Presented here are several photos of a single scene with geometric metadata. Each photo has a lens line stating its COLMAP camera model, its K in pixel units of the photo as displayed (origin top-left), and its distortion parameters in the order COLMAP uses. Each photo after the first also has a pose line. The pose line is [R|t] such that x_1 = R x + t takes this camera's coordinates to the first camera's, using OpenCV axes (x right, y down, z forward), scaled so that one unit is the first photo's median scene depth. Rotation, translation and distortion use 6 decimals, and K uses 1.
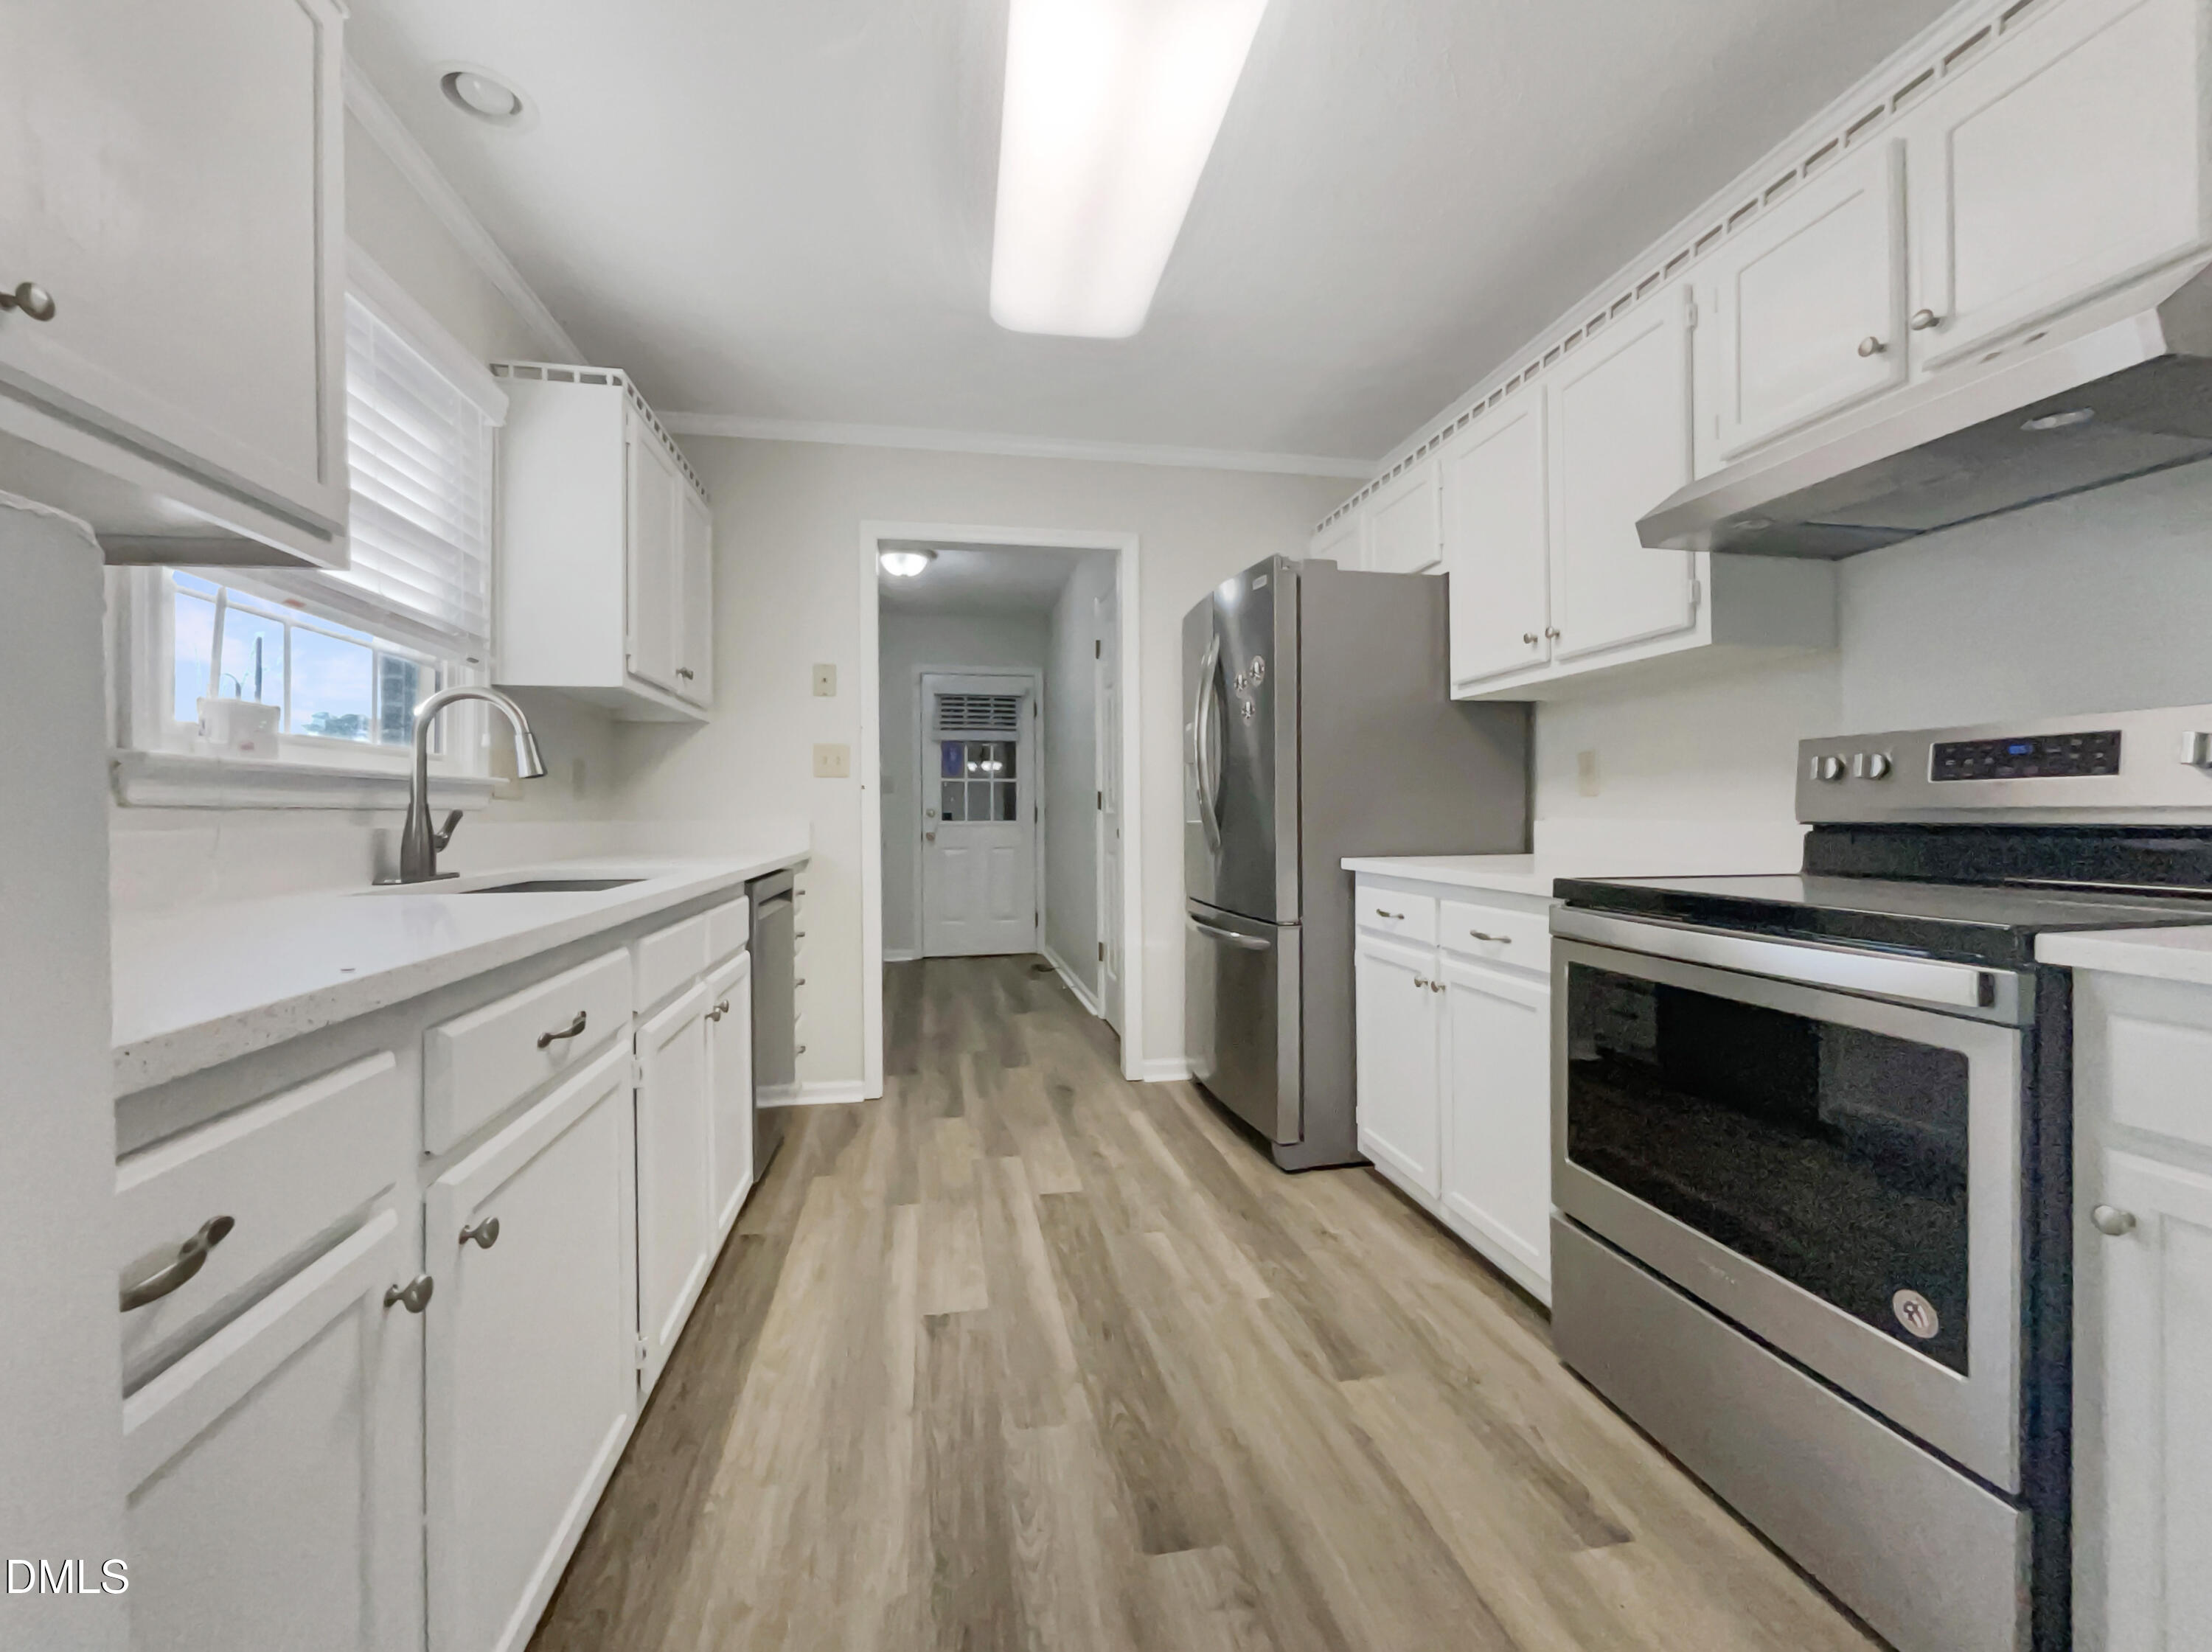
lens RADIAL K [[897.8, 0, 1106.7], [0, 897.8, 819.9], [0, 0, 1]] dist [-0.001982, 0.000036]
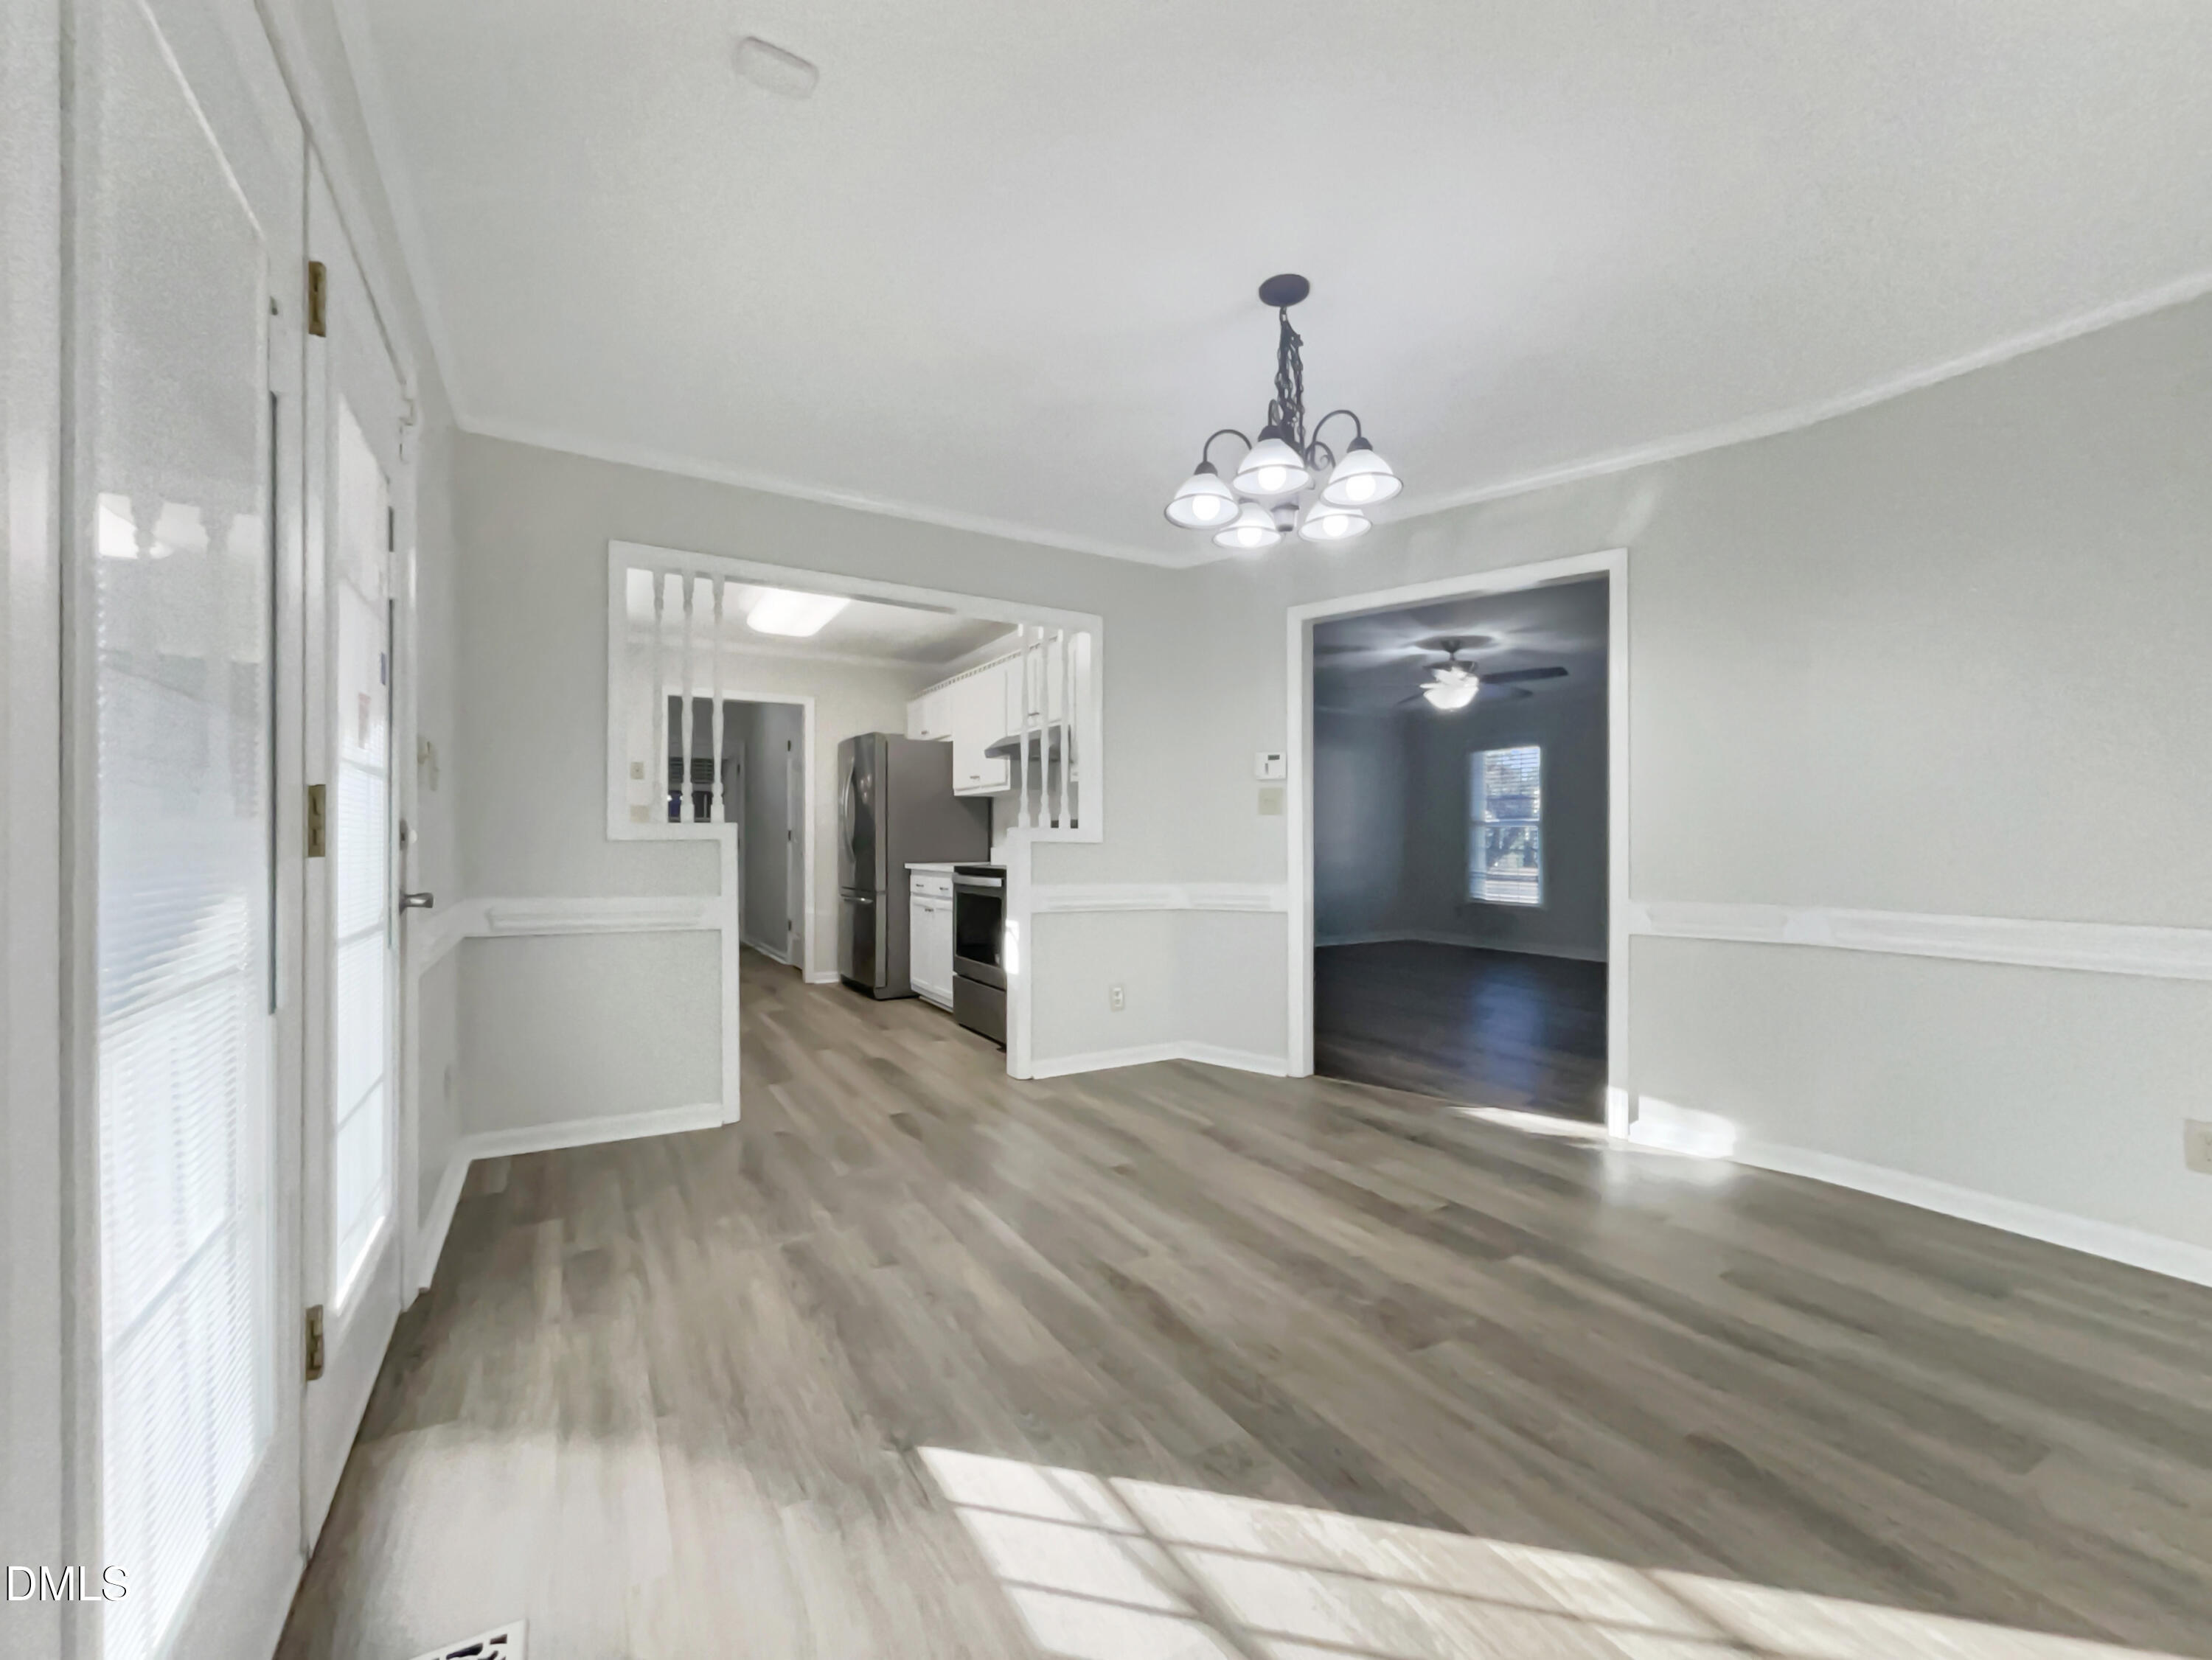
lens RADIAL K [[897.8, 0, 1108.4], [0, 897.8, 845.8], [0, 0, 1]] dist [-0.001982, 0.000036]
pose [[0.939302, 0.004835, 0.343058, -0.039134], [-0.005649, 0.999983, 0.001373, -0.008967], [-0.343046, -0.003227, 0.939313, -1.307537]]
